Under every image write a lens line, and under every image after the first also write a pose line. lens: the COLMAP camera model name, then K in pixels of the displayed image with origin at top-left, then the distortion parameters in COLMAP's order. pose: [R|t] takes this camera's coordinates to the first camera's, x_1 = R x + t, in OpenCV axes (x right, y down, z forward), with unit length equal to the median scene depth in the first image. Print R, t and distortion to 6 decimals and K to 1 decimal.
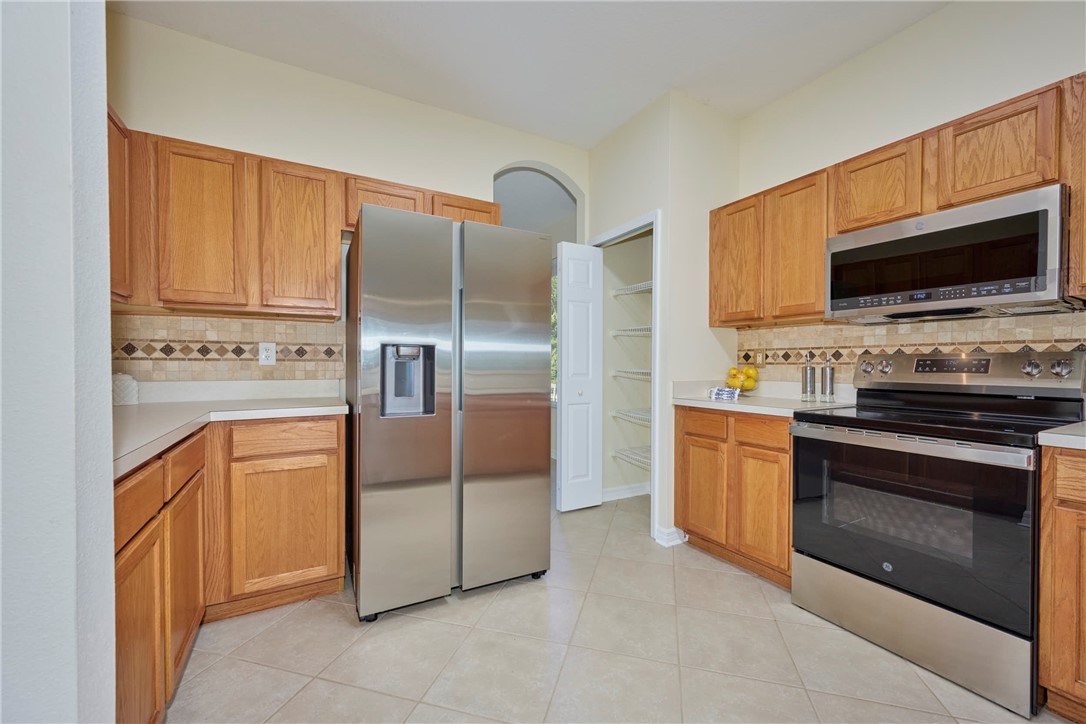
lens RADIAL K [[435.2, 0, 544.4], [0, 435.2, 370.1], [0, 0, 1]] dist [-0.000319, 0.000940]
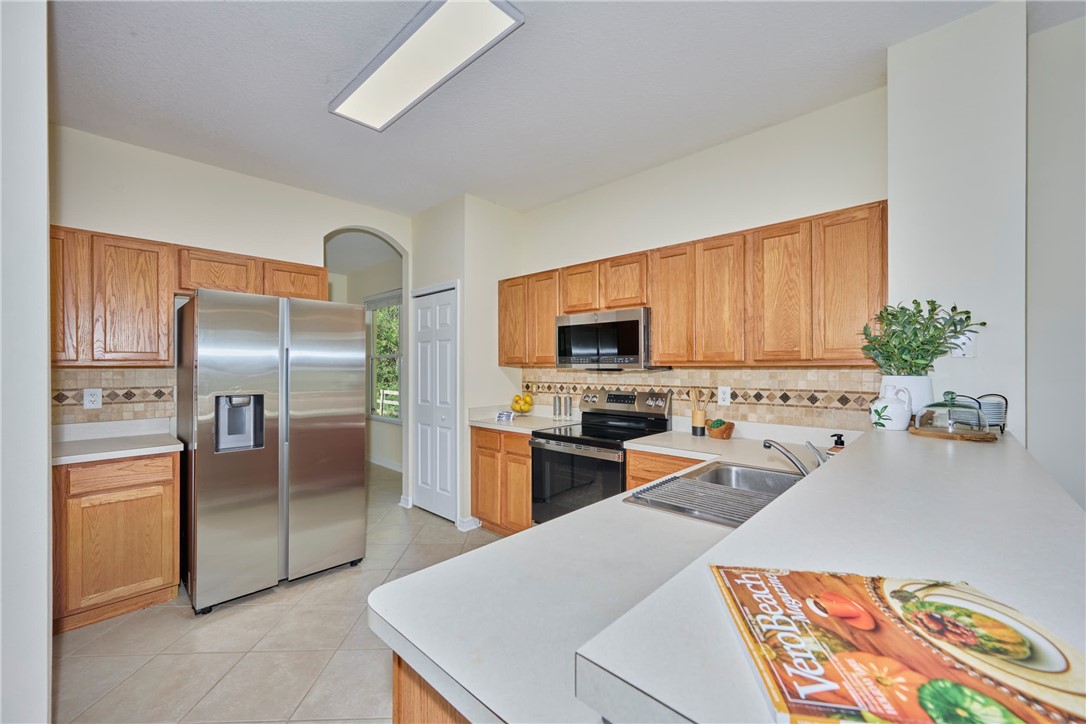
lens RADIAL K [[435.2, 0, 544.3], [0, 435.2, 367.3], [0, 0, 1]] dist [-0.000319, 0.000940]
pose [[0.954348, -0.005533, 0.298644, 0.145594], [0.009886, 0.999866, -0.013066, -0.100950], [-0.298532, 0.015422, 0.954275, -0.448455]]
